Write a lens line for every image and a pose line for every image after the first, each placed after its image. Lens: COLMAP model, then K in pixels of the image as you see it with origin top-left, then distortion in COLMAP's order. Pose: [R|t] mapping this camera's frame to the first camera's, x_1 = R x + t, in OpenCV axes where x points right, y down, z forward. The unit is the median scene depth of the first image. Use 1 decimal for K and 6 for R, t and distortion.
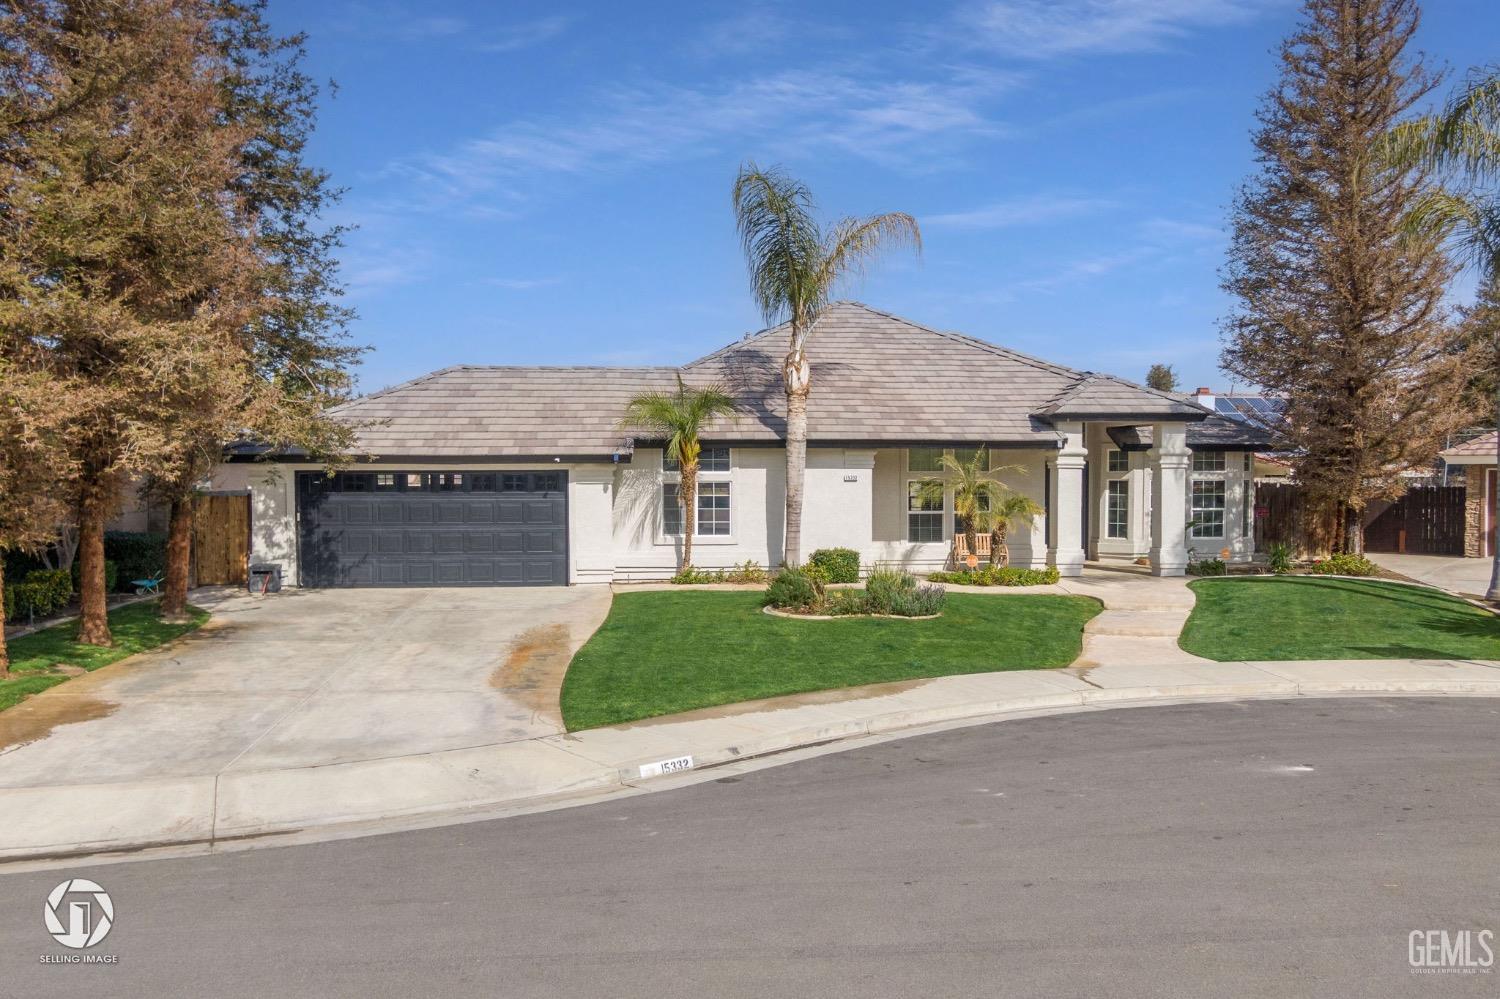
lens RADIAL K [[1238.7, 0, 753.0], [0, 1238.7, 497.0], [0, 0, 1]] dist [-0.031615, -0.002151]
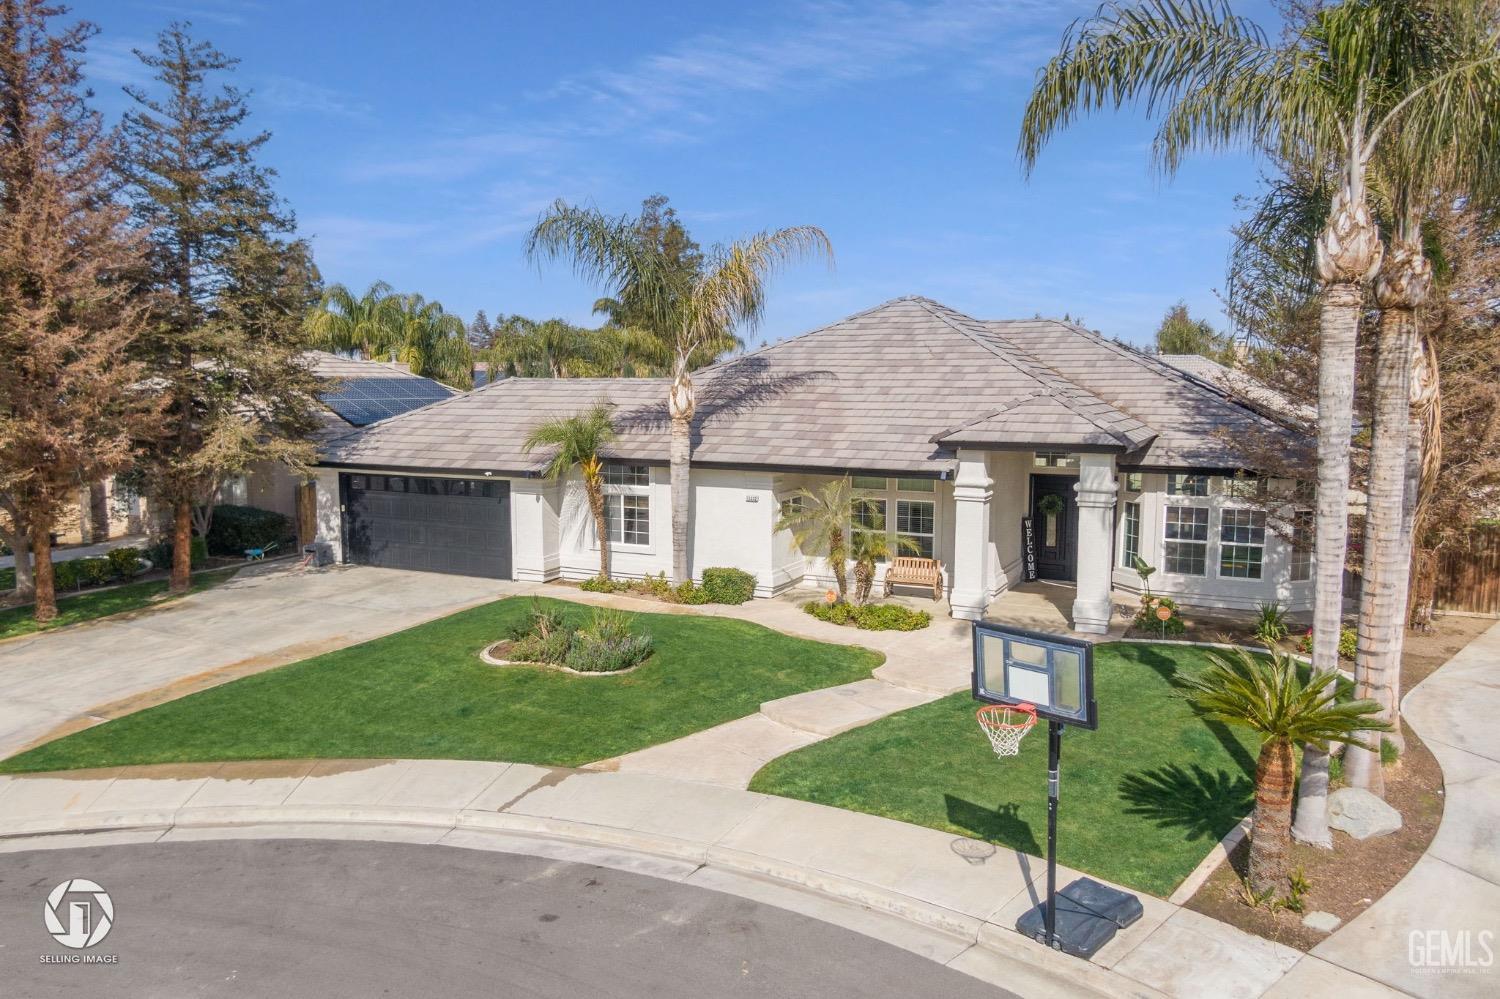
lens RADIAL K [[1031.1, 0, 746.4], [0, 1031.1, 506.0], [0, 0, 1]] dist [0.002706, -0.005005]
pose [[0.860294, 0.062101, -0.506001, 0.505850], [-0.015037, 0.995212, 0.096576, -0.091144], [0.509576, -0.075475, 0.857109, 0.282812]]
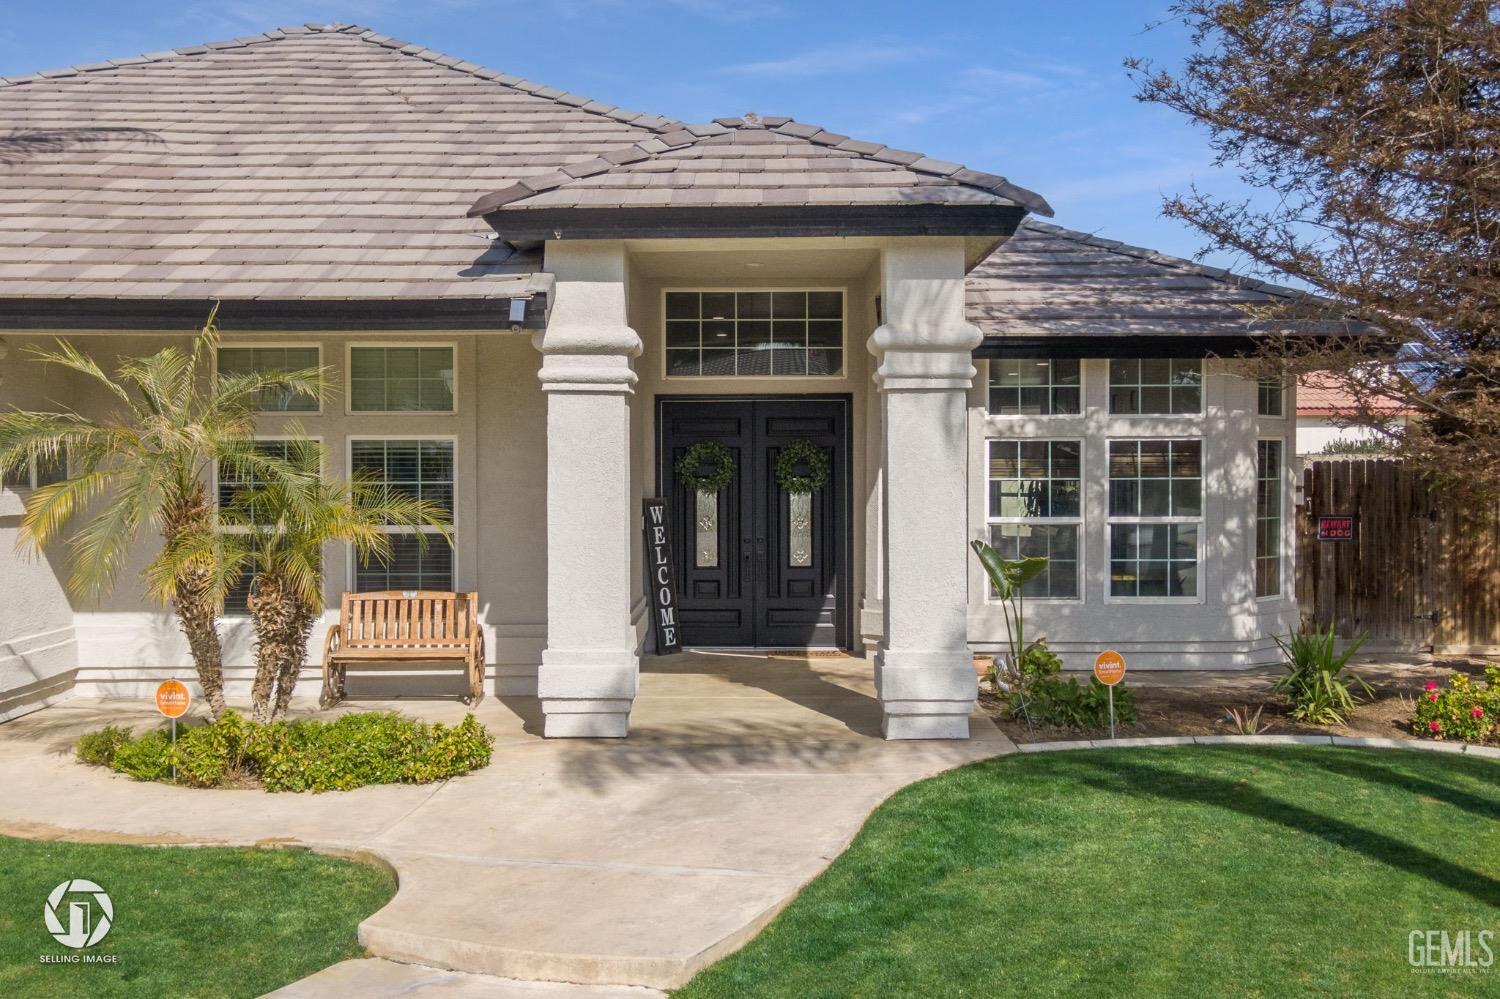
lens RADIAL K [[1584.4, 0, 718.7], [0, 1584.4, 478.1], [0, 0, 1]] dist [0.035196, 0.000000]
pose [[0.995477, 0.000857, -0.095001, 0.335488], [-0.001533, 0.999974, -0.007045, 0.001134], [0.094993, 0.007158, 0.995452, 0.614907]]
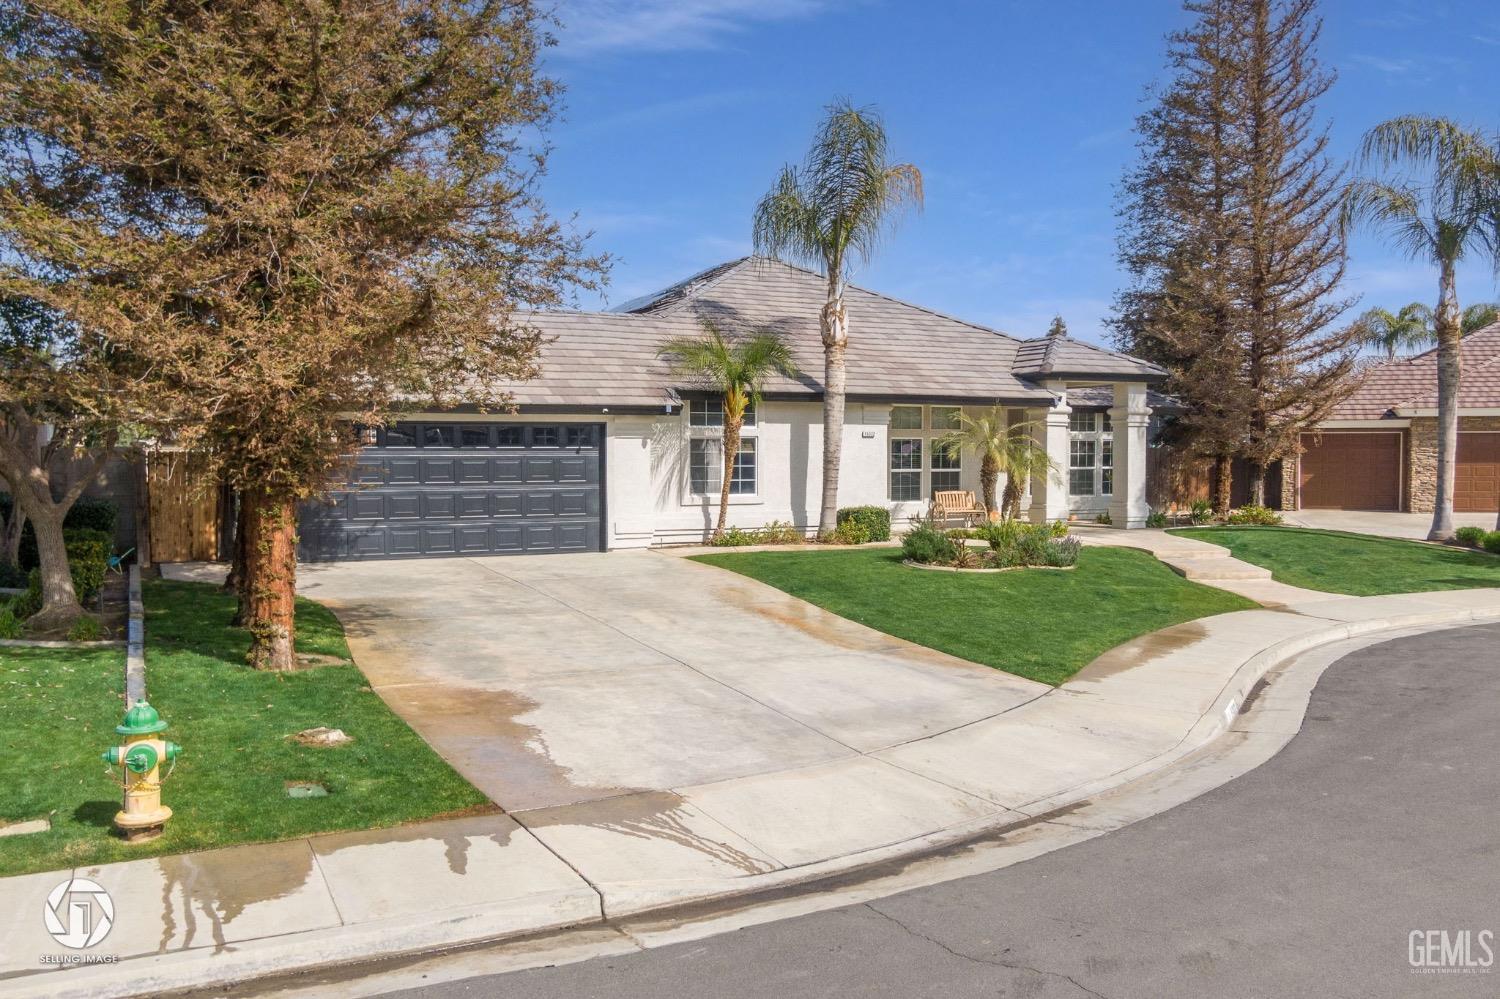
lens RADIAL K [[1238.7, 0, 747.7], [0, 1238.7, 497.1], [0, 0, 1]] dist [-0.031615, -0.002151]
pose [[0.940756, -0.011874, 0.338876, -0.345366], [0.005498, 0.999789, 0.019770, 0.014678], [-0.339039, -0.016736, 0.940623, 0.116560]]
